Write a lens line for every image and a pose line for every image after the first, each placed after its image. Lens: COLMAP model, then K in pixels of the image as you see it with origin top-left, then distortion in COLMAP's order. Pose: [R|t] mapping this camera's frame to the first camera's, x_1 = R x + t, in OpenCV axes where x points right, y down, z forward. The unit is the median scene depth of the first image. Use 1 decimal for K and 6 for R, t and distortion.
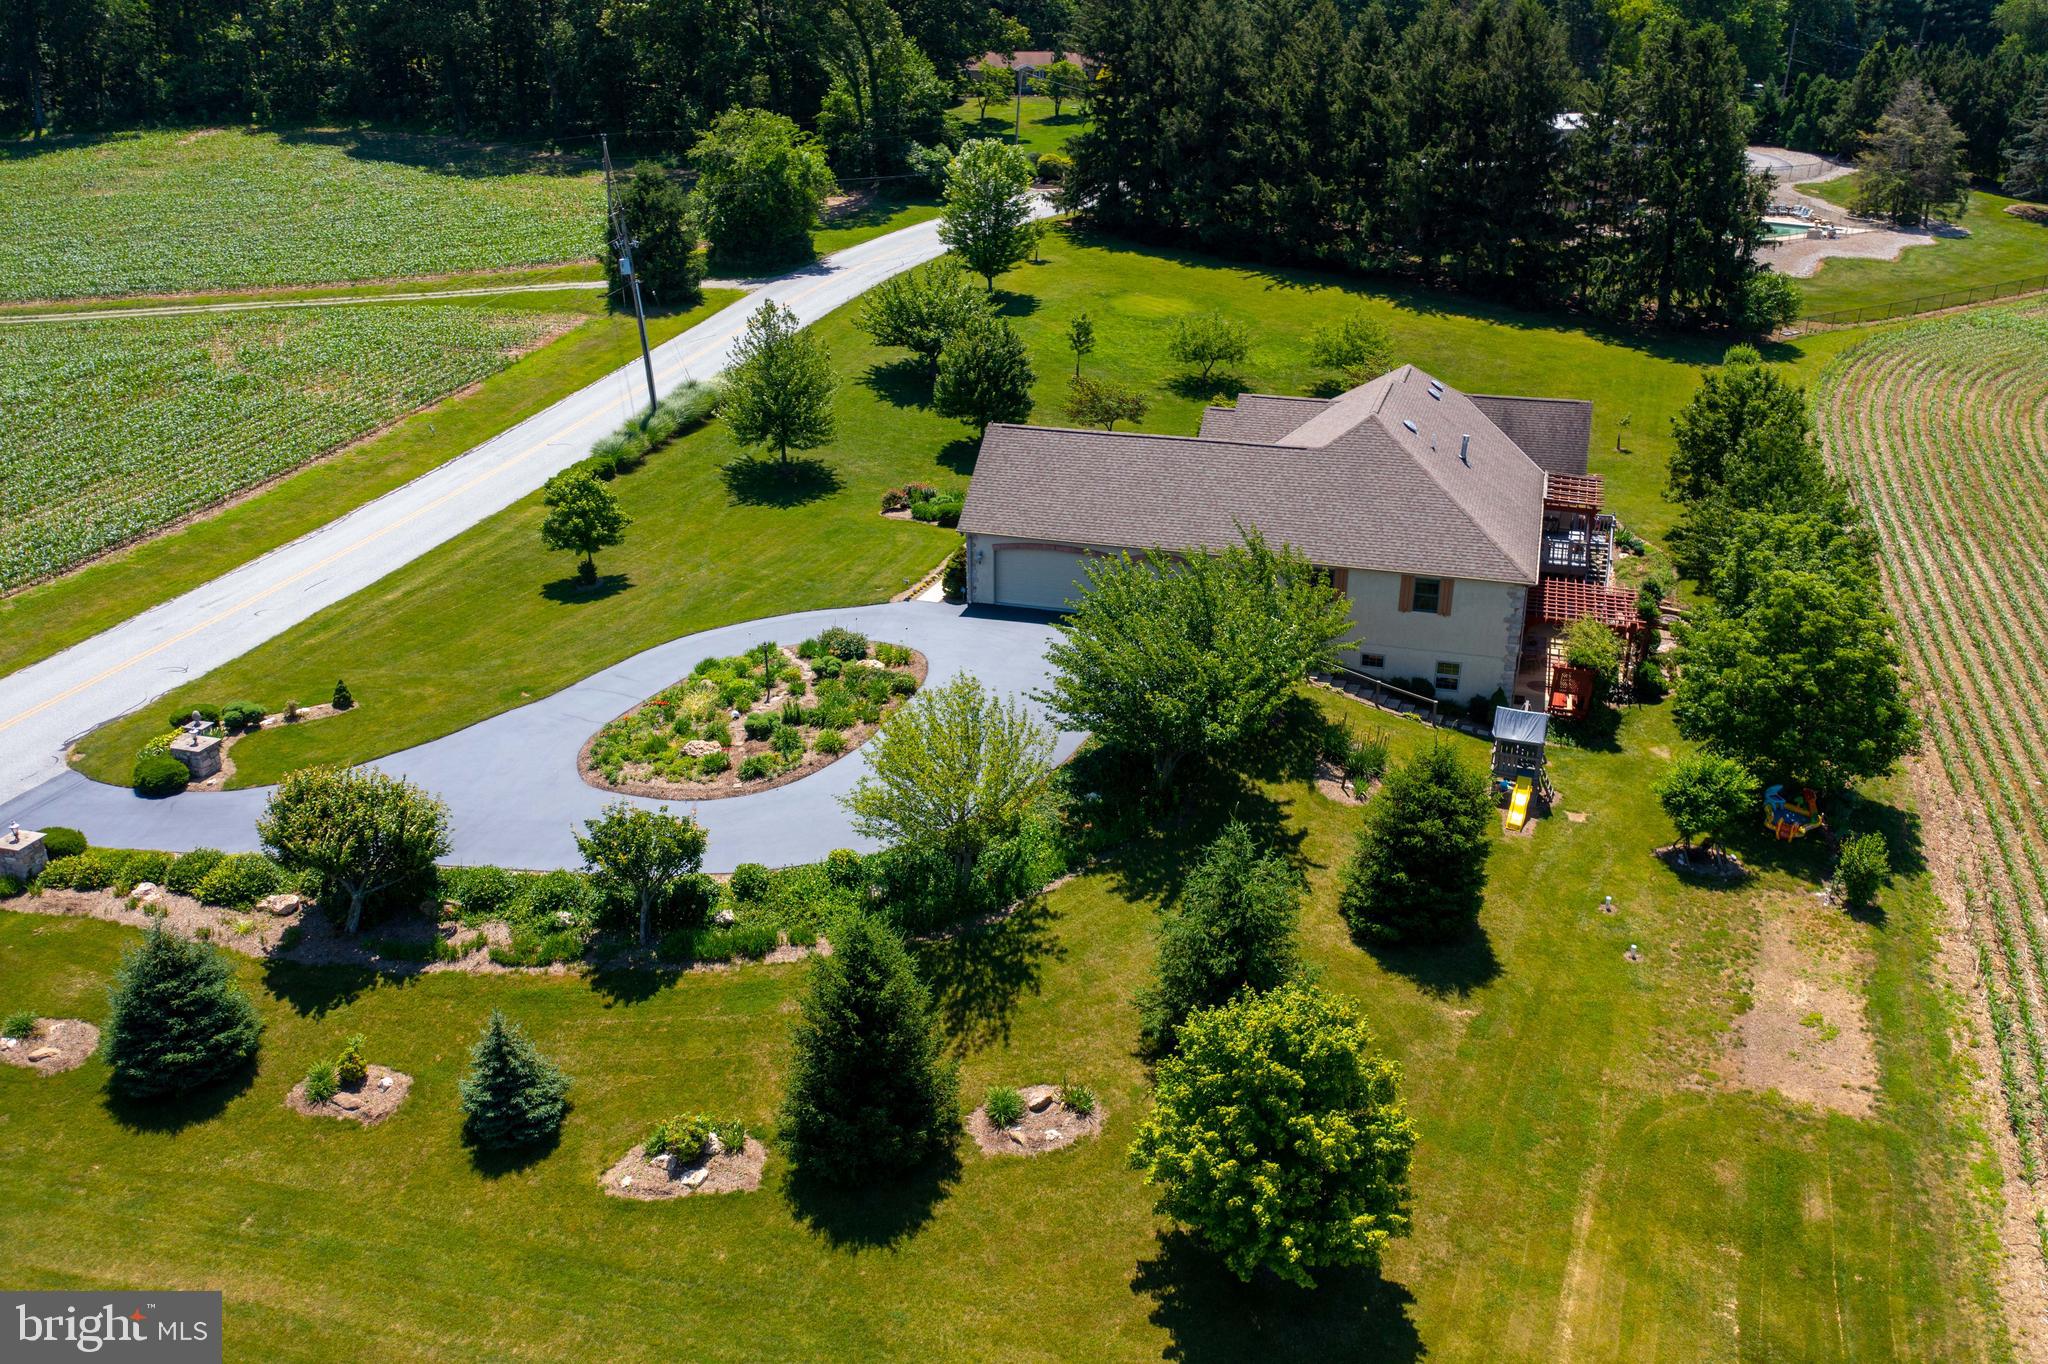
lens RADIAL K [[1634.0, 0, 1024.0], [0, 1634.0, 682.0], [0, 0, 1]] dist [0.007149, 0.008055]
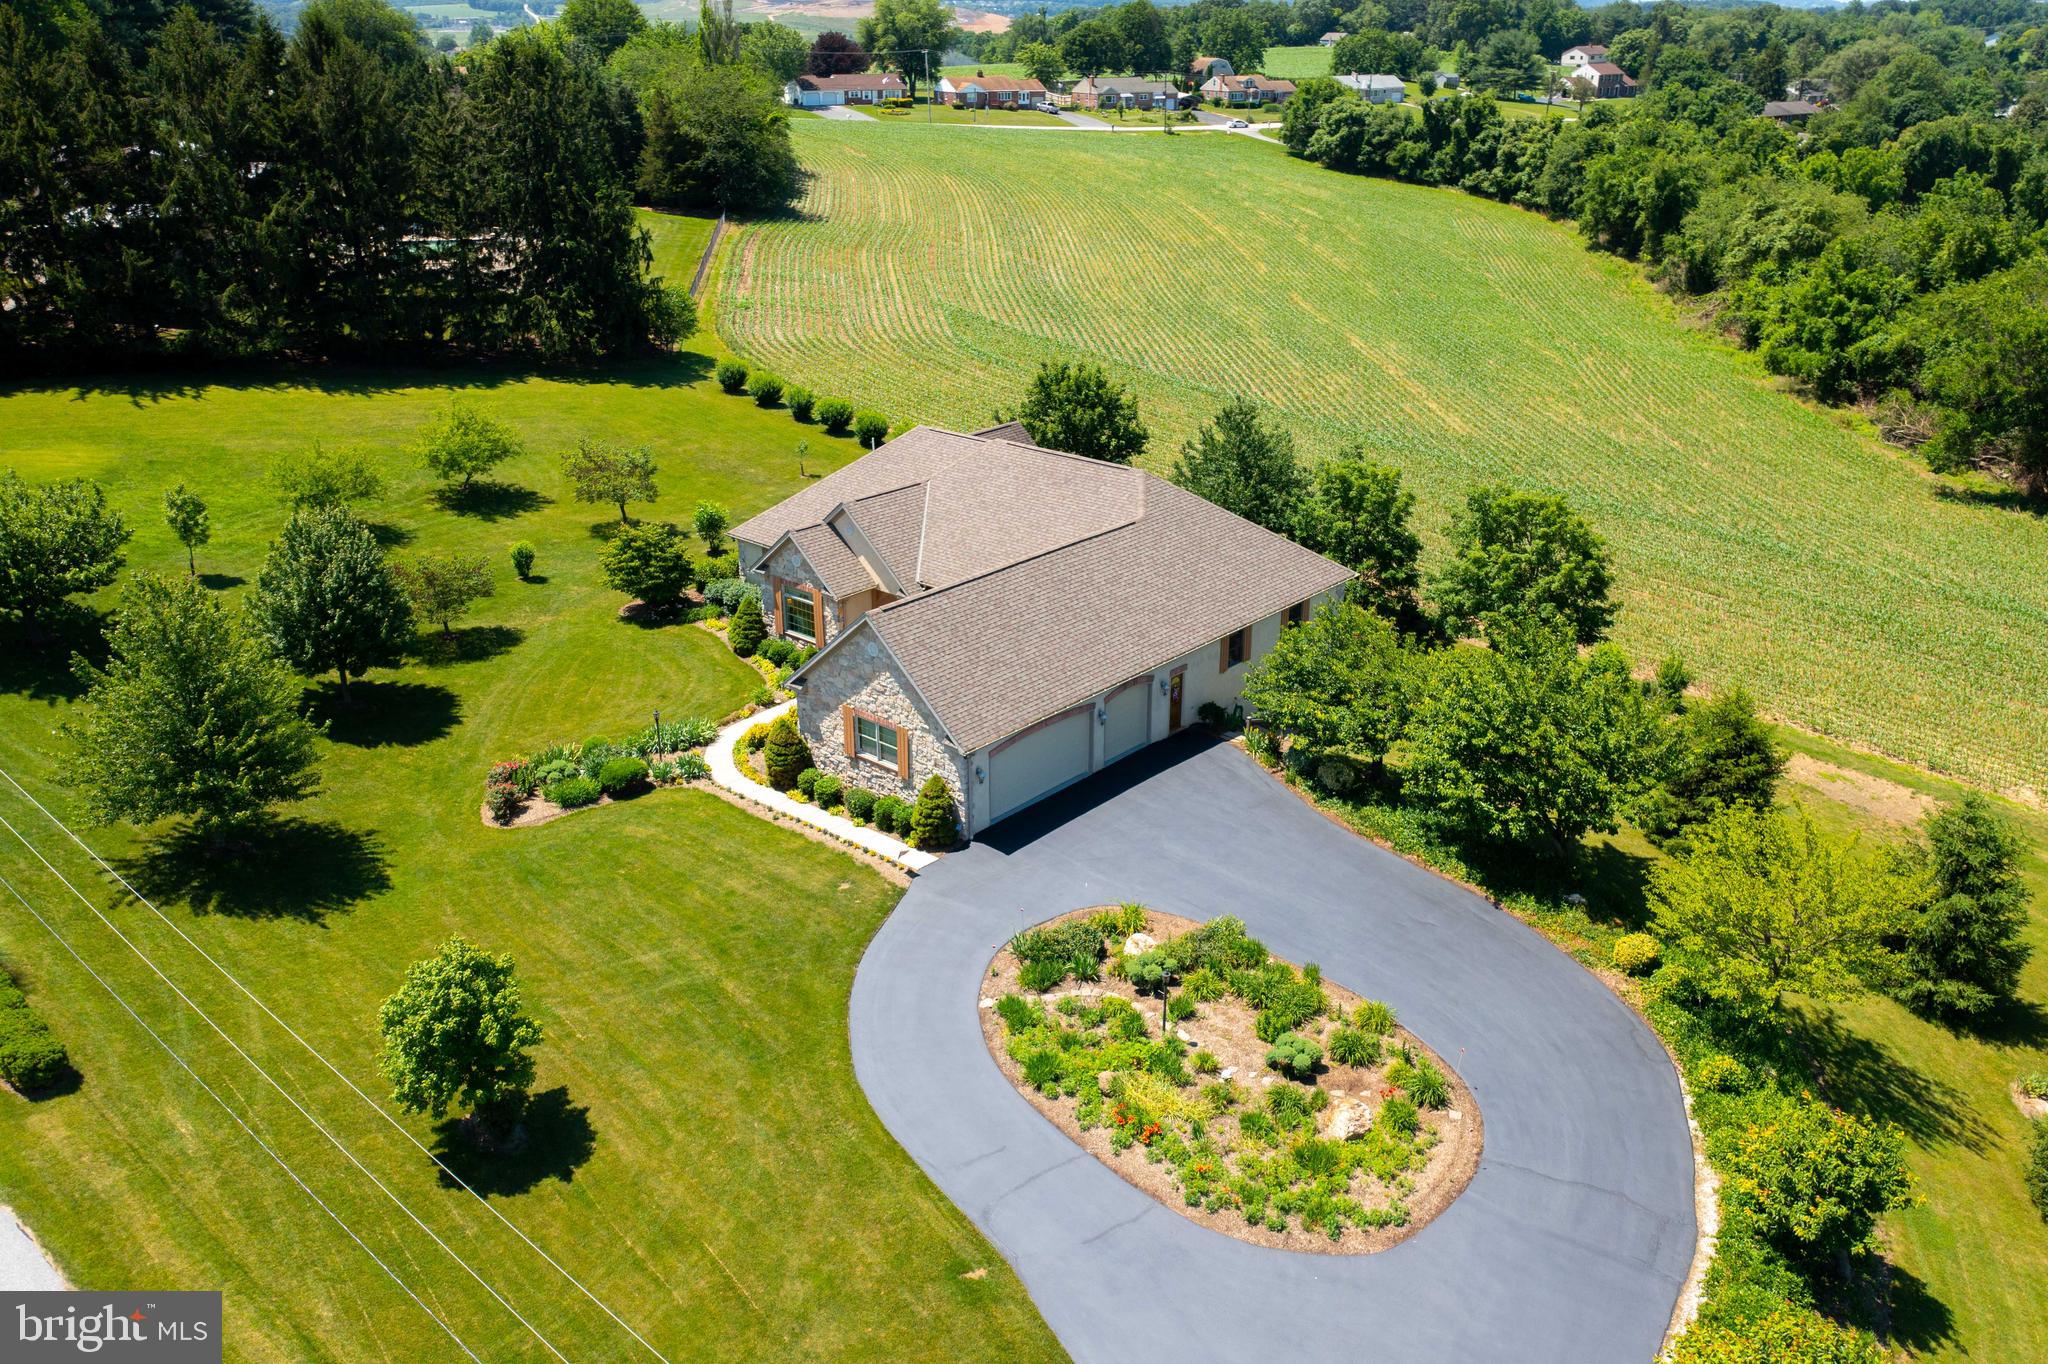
lens RADIAL K [[1634.0, 0, 1024.0], [0, 1634.0, 682.0], [0, 0, 1]] dist [0.007149, 0.008055]
pose [[0.424188, -0.350739, 0.834893, -0.397458], [0.348143, 0.914257, 0.207197, -0.166104], [-0.835979, 0.202772, 0.509924, 0.368075]]
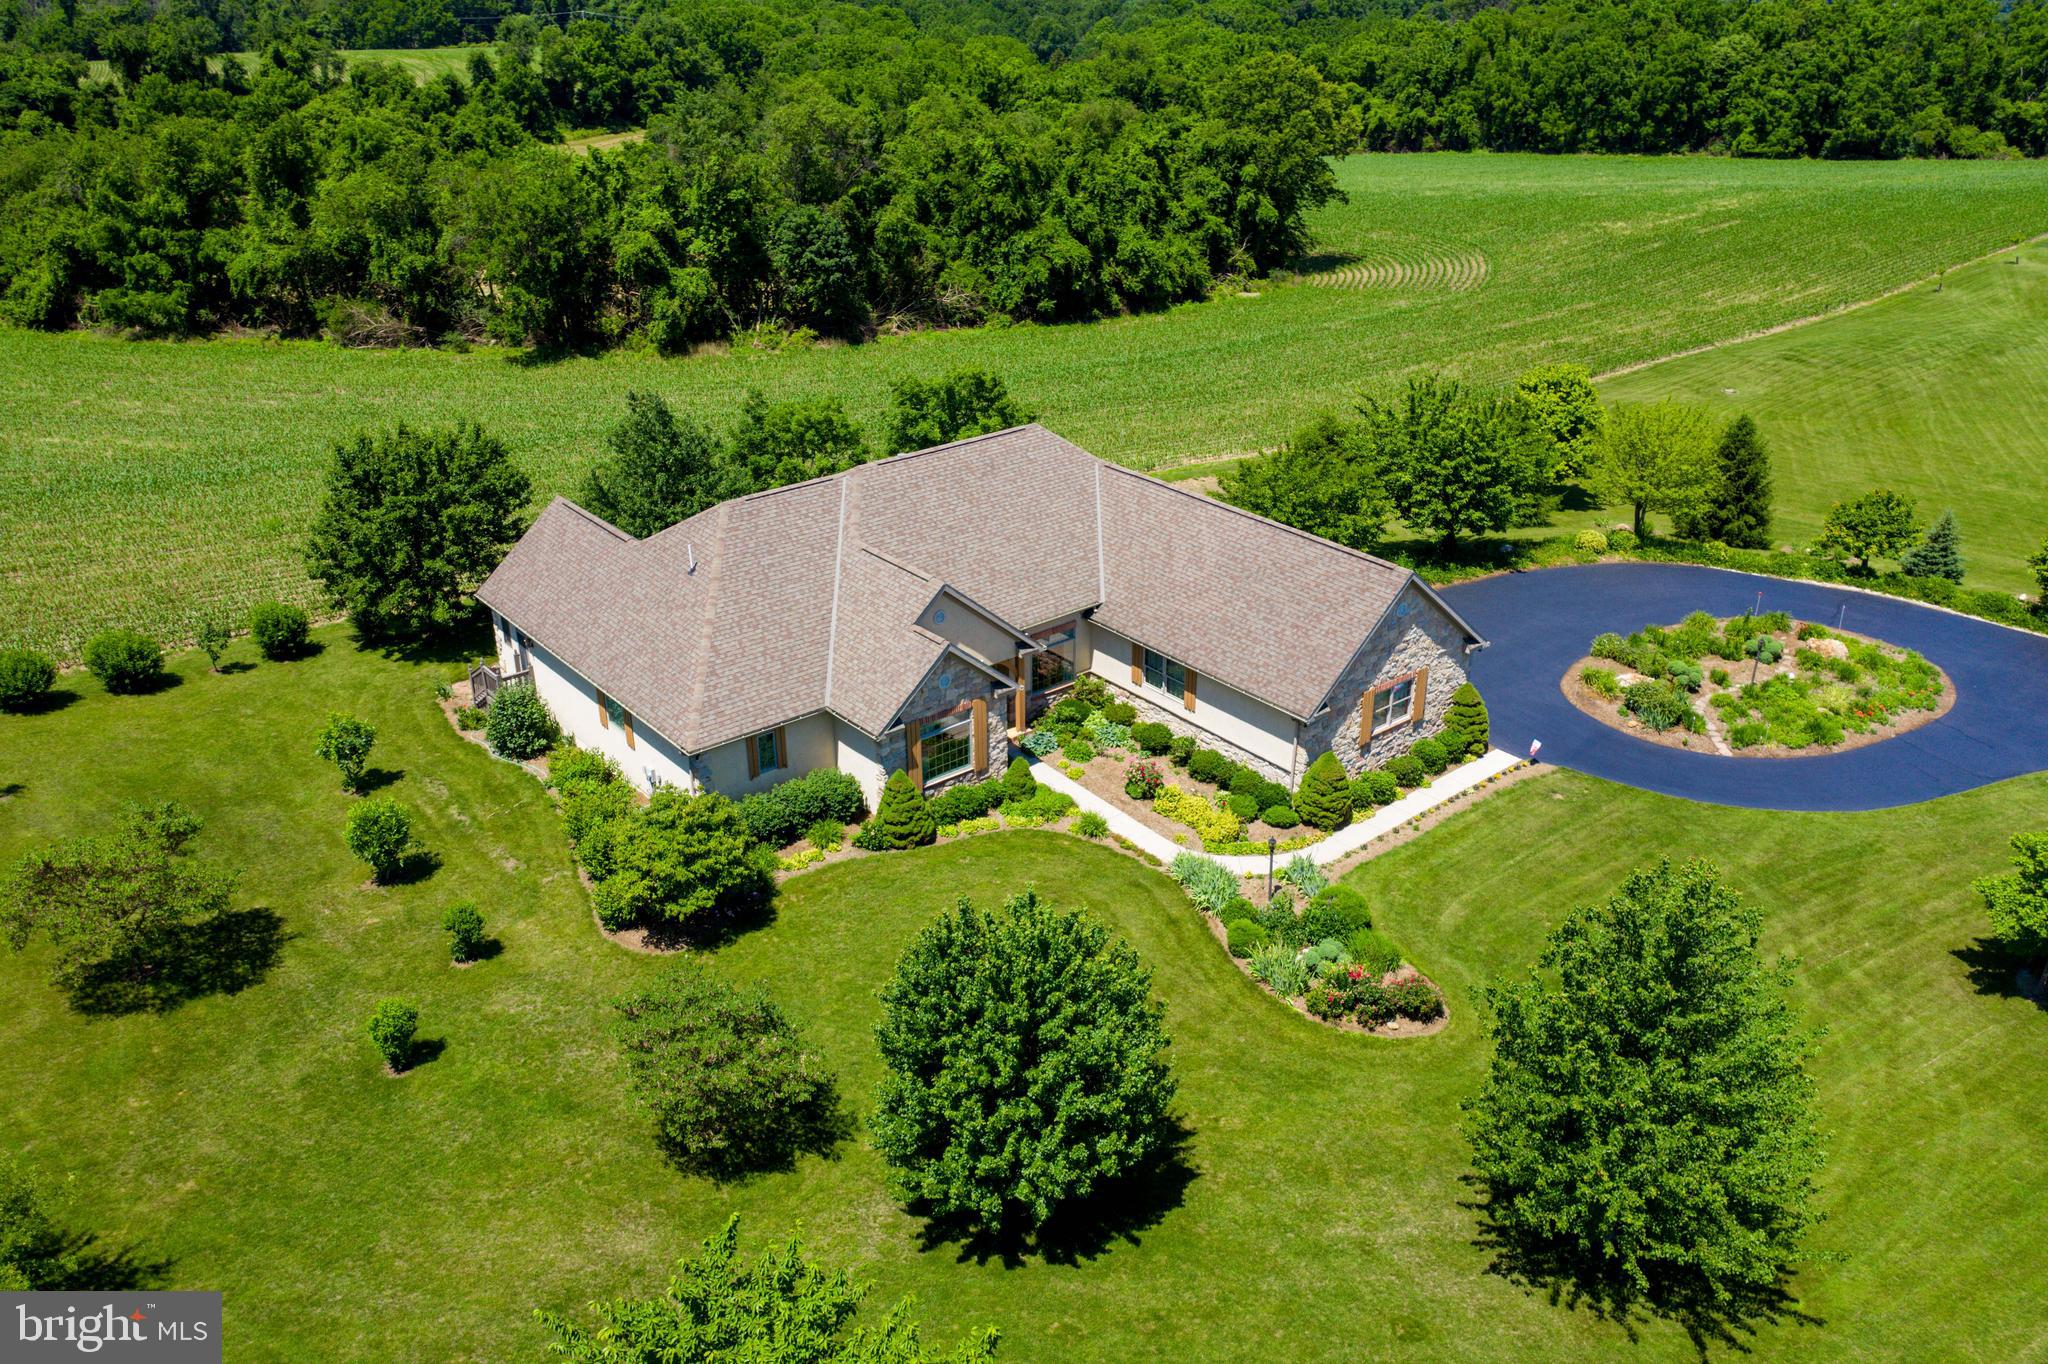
lens RADIAL K [[1634.0, 0, 1024.0], [0, 1634.0, 682.0], [0, 0, 1]] dist [0.007149, 0.008055]
pose [[-0.825661, -0.245846, 0.507783, -0.164966], [0.213476, 0.696992, 0.684566, -0.405141], [-0.522218, 0.673619, -0.522997, 0.942692]]
